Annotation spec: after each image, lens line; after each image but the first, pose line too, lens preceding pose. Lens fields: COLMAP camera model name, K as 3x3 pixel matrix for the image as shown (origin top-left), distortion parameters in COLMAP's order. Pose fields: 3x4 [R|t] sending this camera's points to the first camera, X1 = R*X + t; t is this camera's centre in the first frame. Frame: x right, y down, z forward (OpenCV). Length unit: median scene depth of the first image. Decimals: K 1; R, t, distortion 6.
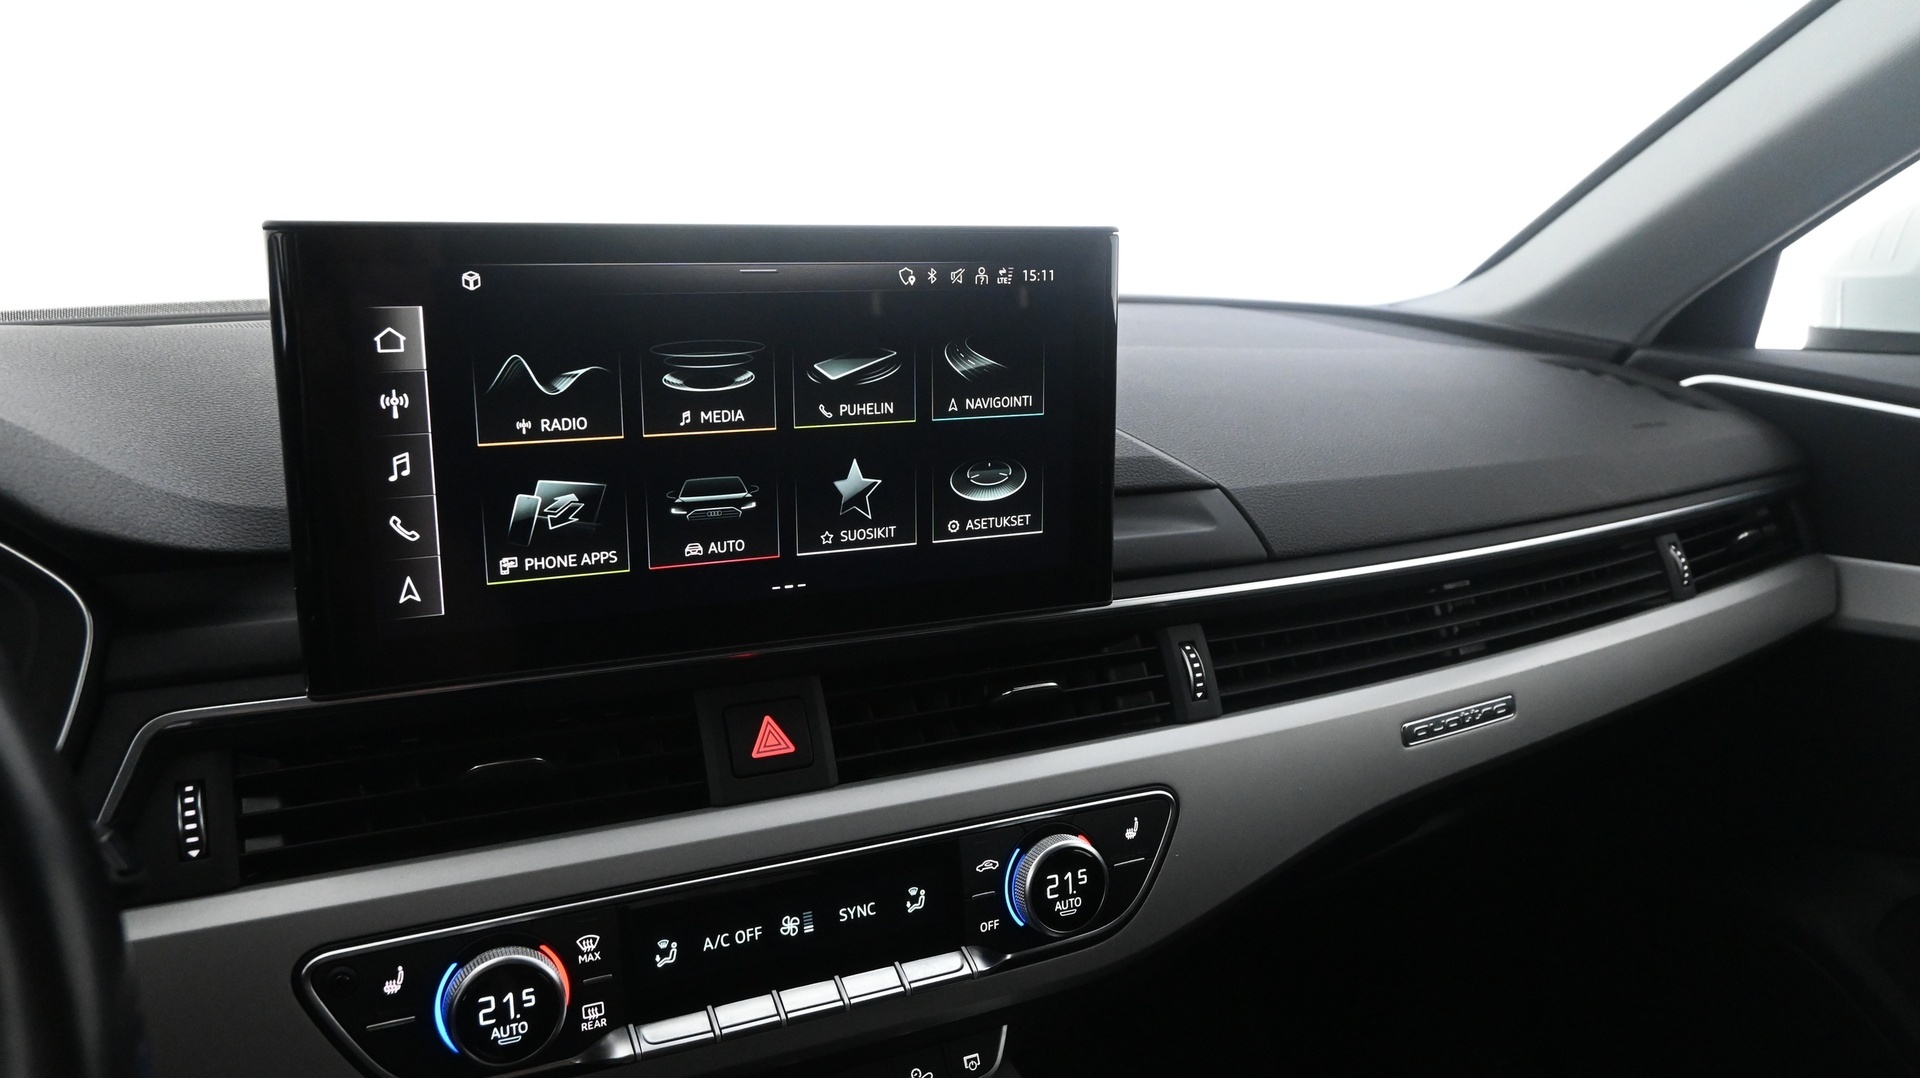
lens RADIAL K [[1425.0, 0, 960.0], [0, 1425.0, 539.0], [0, 0, 1]] dist [-0.007574, 0.001287]
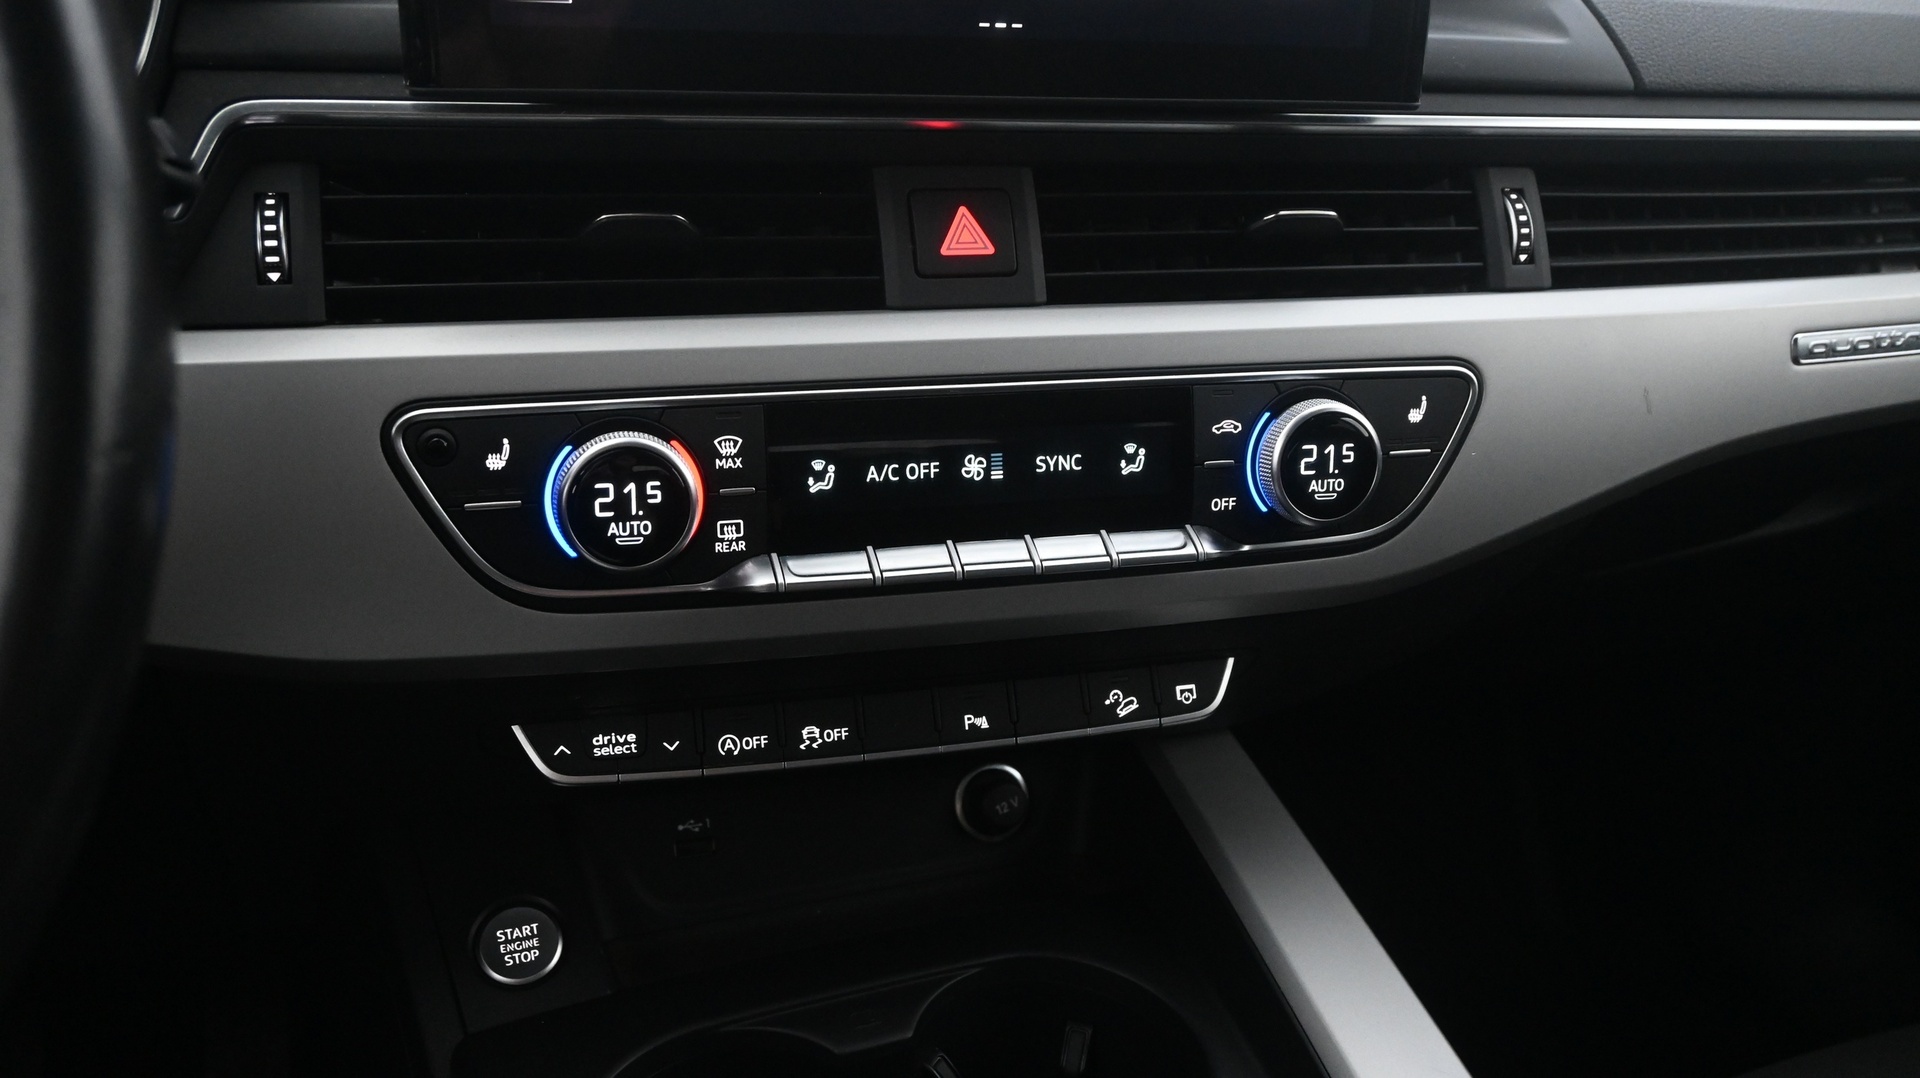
lens RADIAL K [[1685.8, 0, 960.0], [0, 1685.8, 539.0], [0, 0, 1]] dist [-0.000020, -0.007209]
pose [[0.987373, 0.079678, -0.136915, 0.006472], [-0.063151, 0.990631, 0.121088, 0.198850], [0.145280, -0.110912, 0.983154, 0.058506]]
